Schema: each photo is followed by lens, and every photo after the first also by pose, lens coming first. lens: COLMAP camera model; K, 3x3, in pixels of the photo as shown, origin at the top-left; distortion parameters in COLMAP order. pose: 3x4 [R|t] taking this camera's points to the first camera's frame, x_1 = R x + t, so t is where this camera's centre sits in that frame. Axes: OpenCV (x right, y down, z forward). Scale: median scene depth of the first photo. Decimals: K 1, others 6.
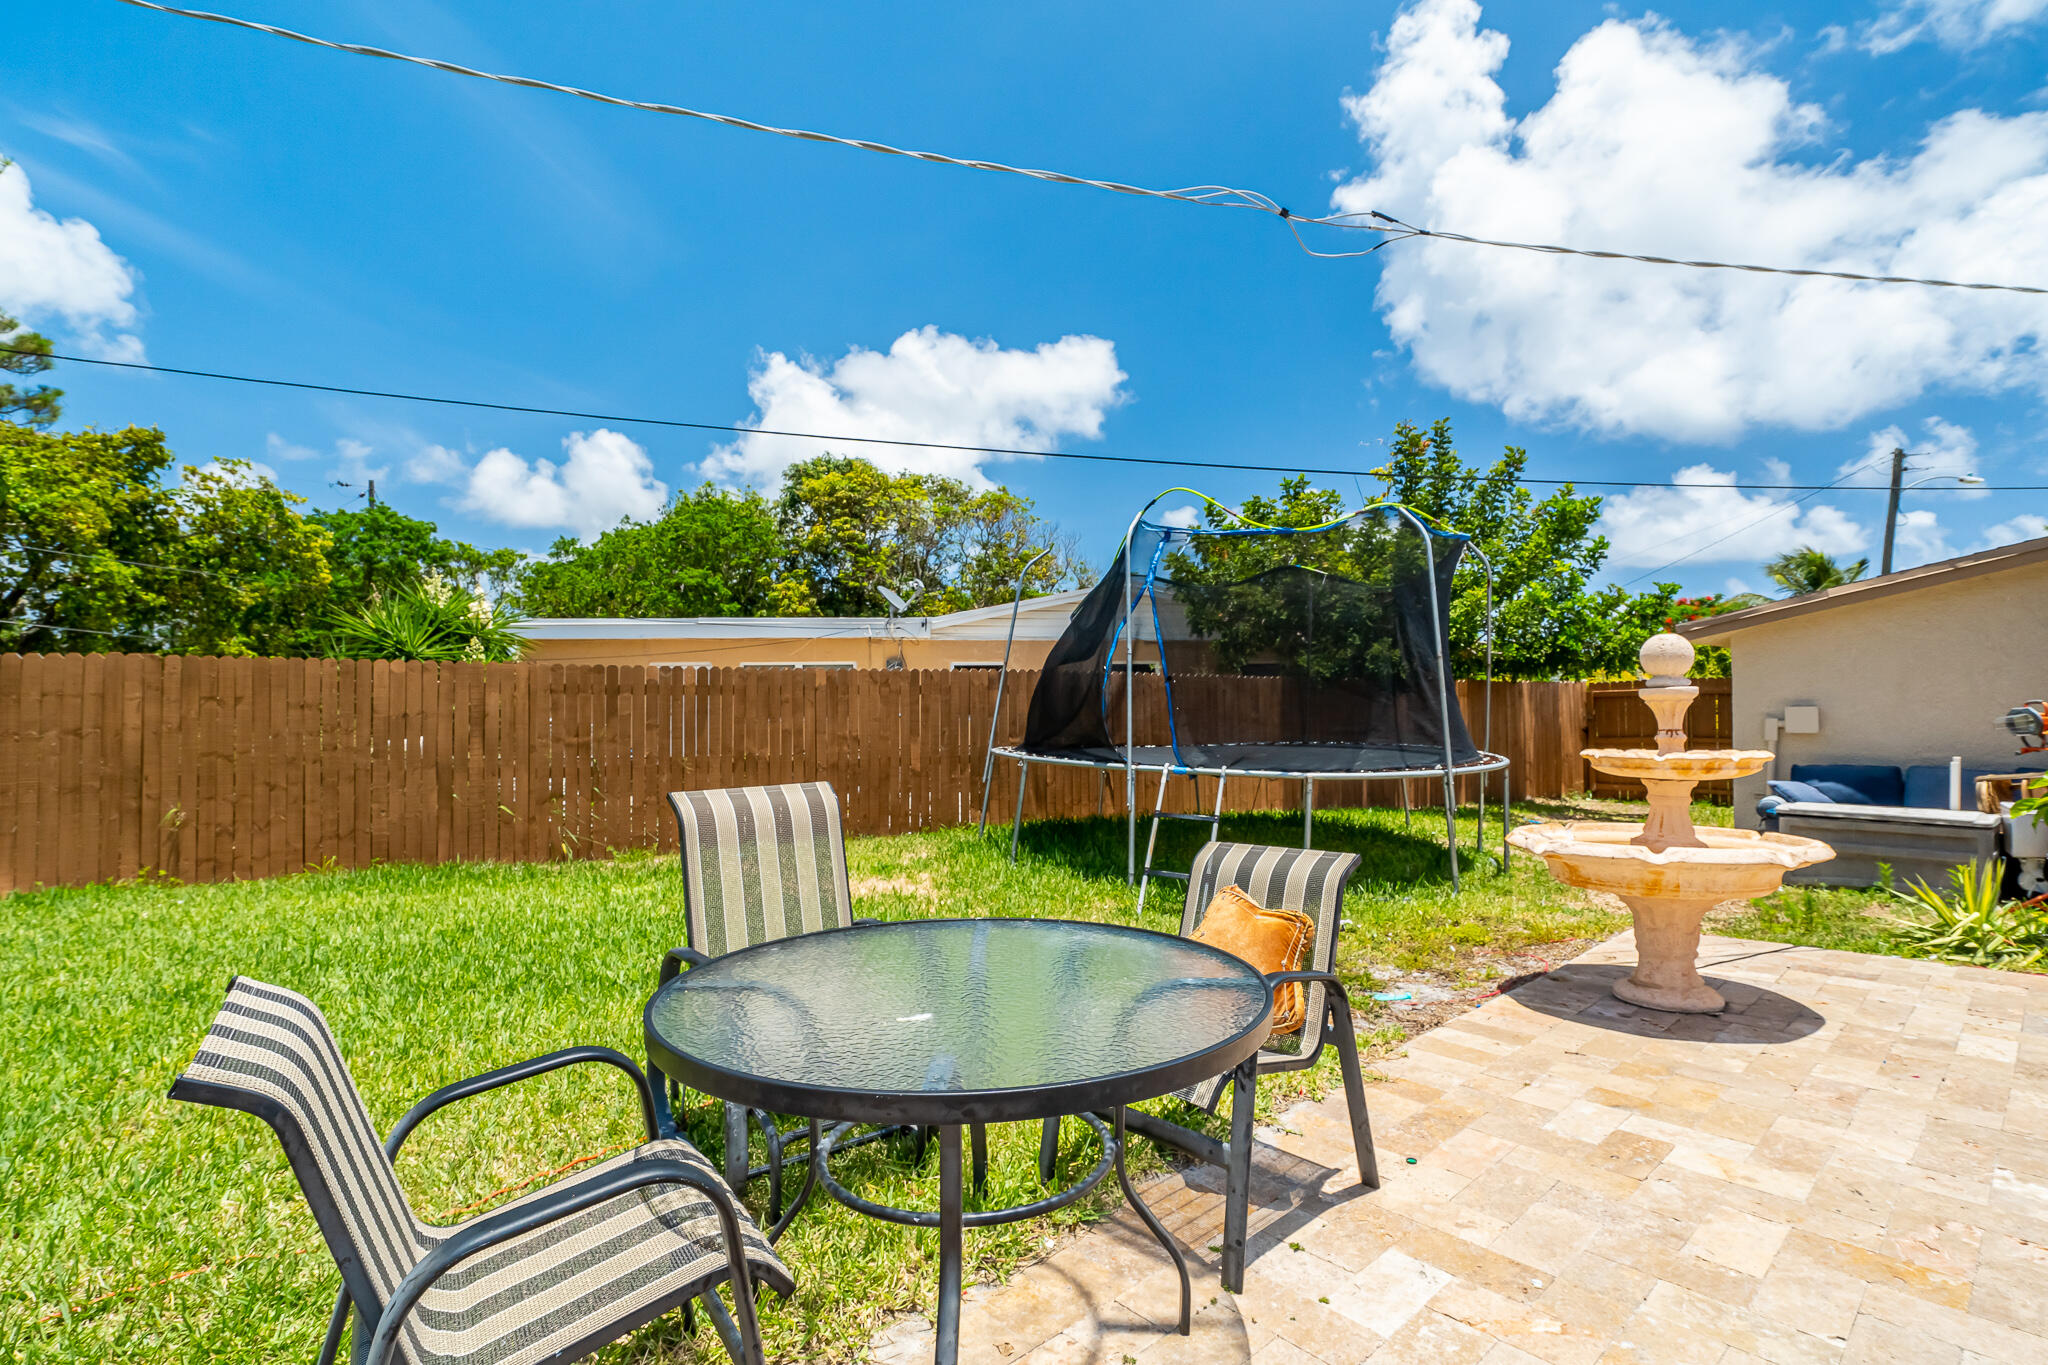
lens RADIAL K [[979.0, 0, 1036.7], [0, 979.0, 669.1], [0, 0, 1]] dist [-0.002166, -0.000945]
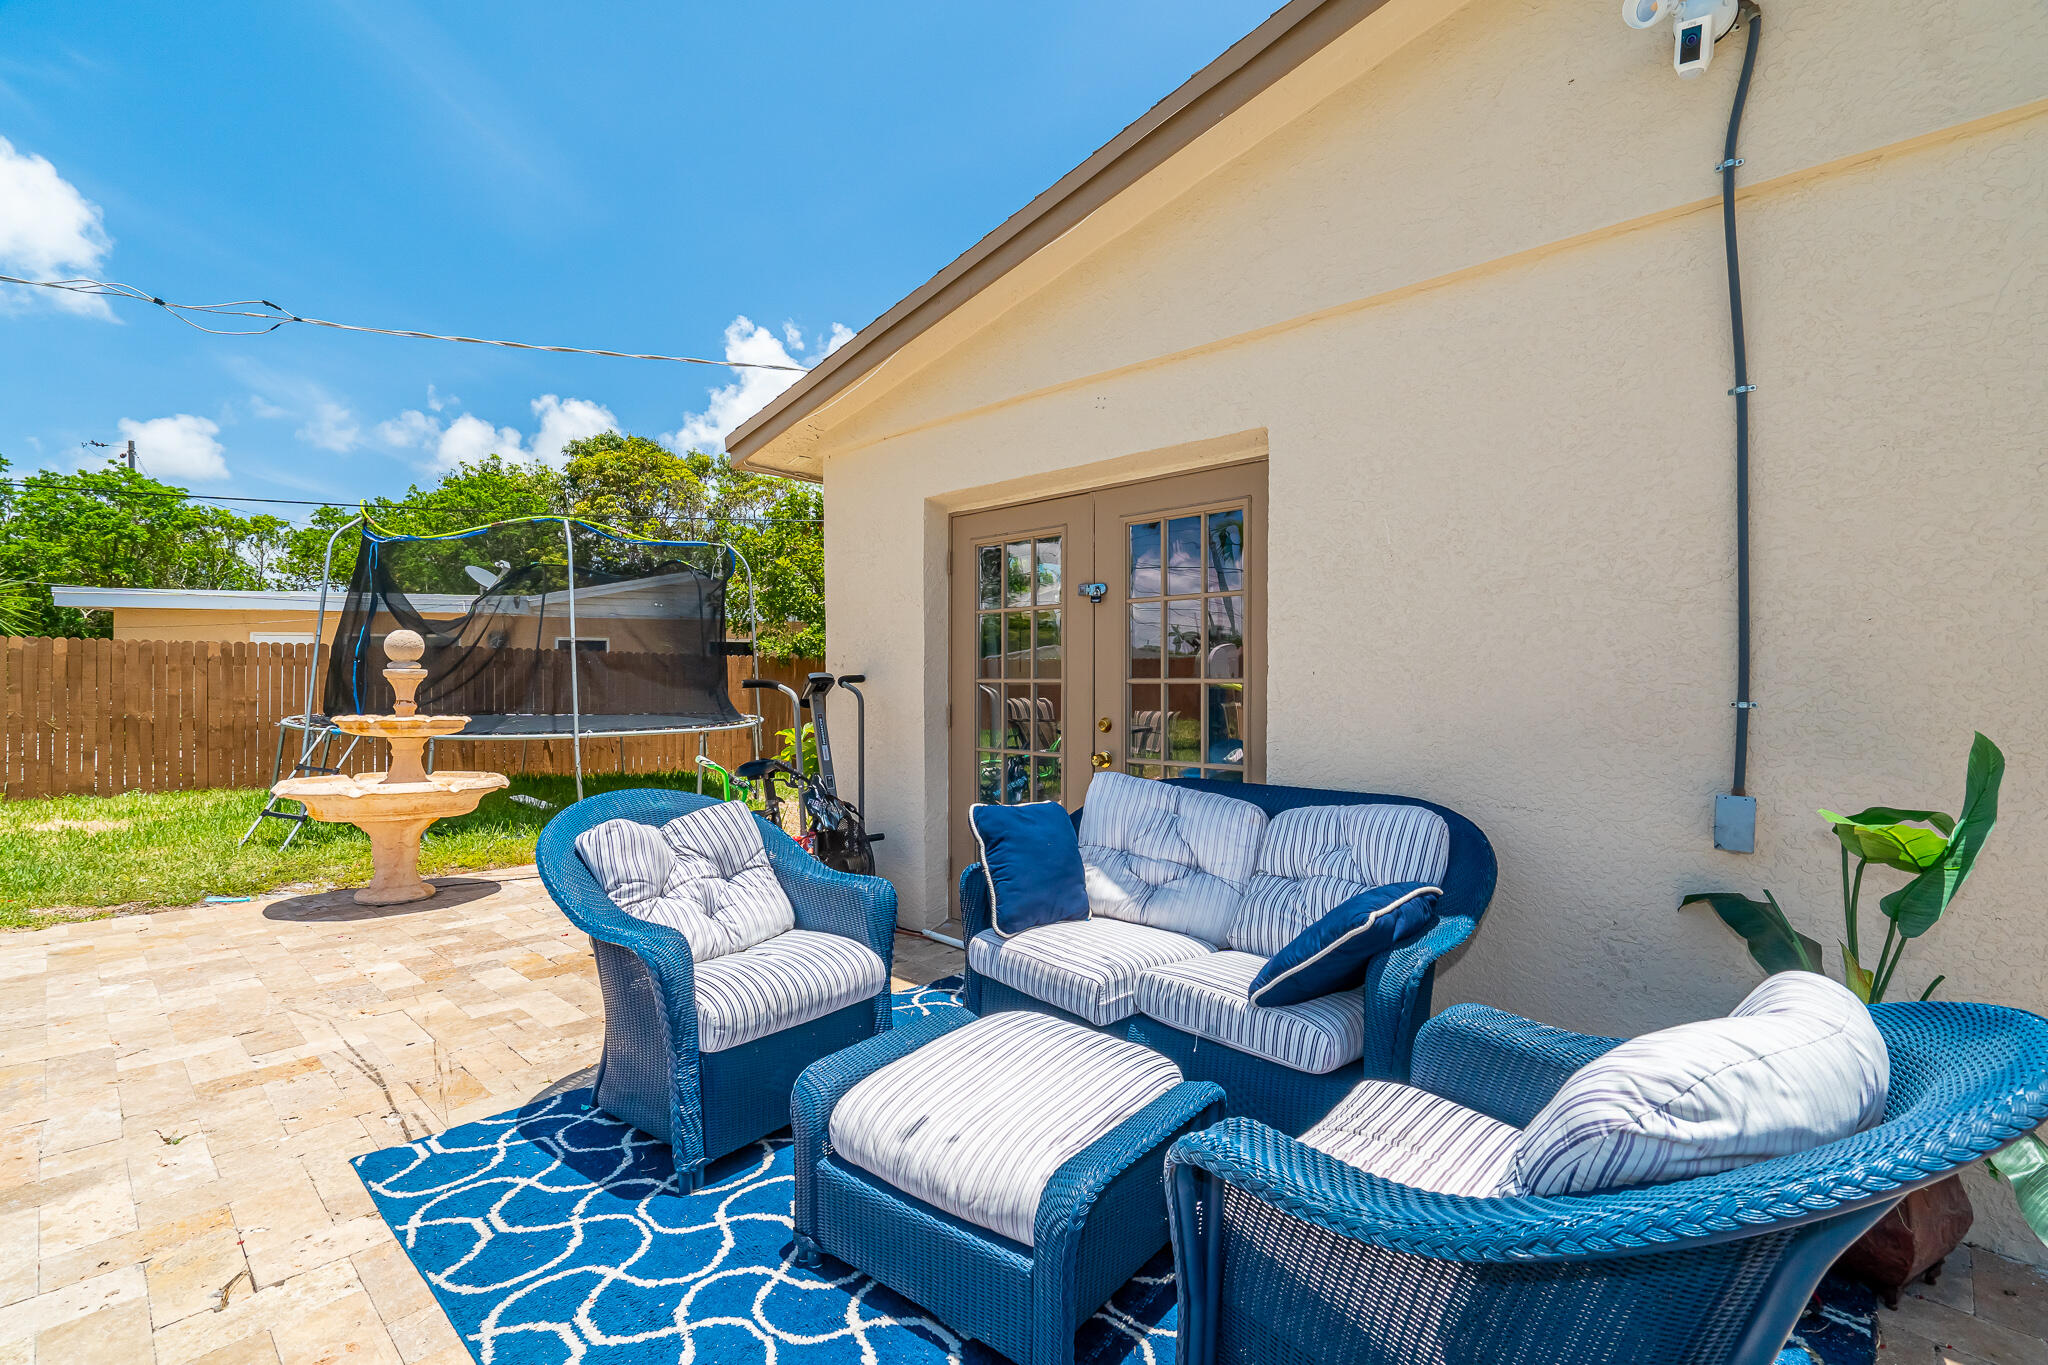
lens RADIAL K [[941.3, 0, 1024.0], [0, 941.3, 682.5], [0, 0, 1]] dist [-0.000020, 0.000679]
pose [[0.996817, 0.014852, 0.078331, 0.632840], [-0.018077, 0.999011, 0.040631, -0.014871], [-0.077650, -0.041918, 0.996099, -0.165773]]
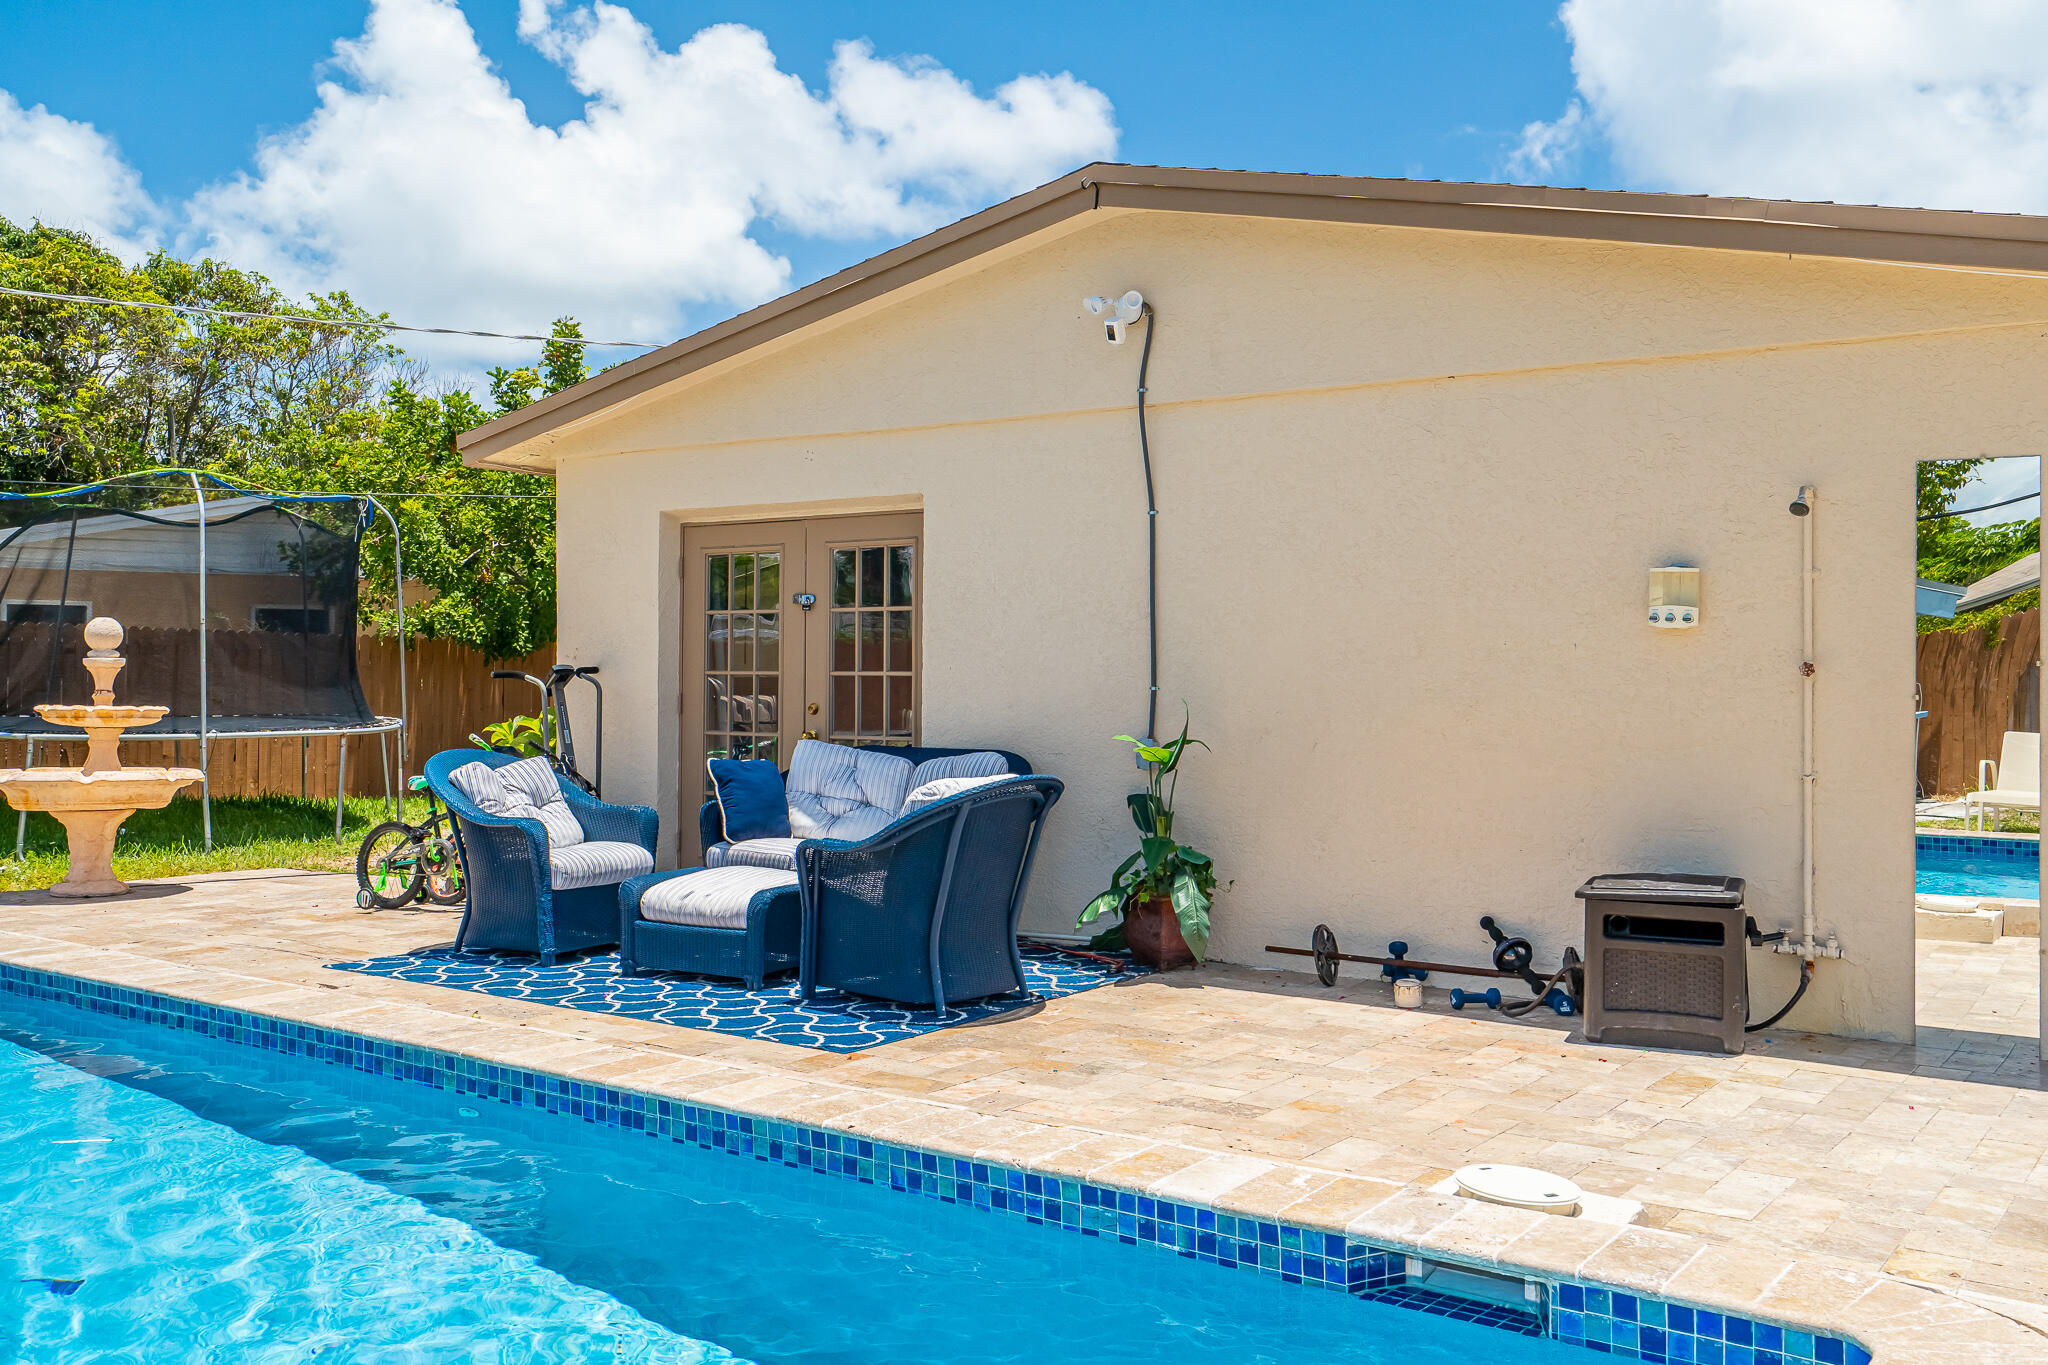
lens RADIAL K [[1816.9, 0, 1032.2], [0, 1816.9, 632.7], [0, 0, 1]] dist [0.012209, 0.002350]
pose [[0.973580, 0.025203, 0.226952, 0.590454], [-0.028860, 0.999501, 0.012807, -0.038336], [-0.226517, -0.019018, 0.973822, -0.762587]]
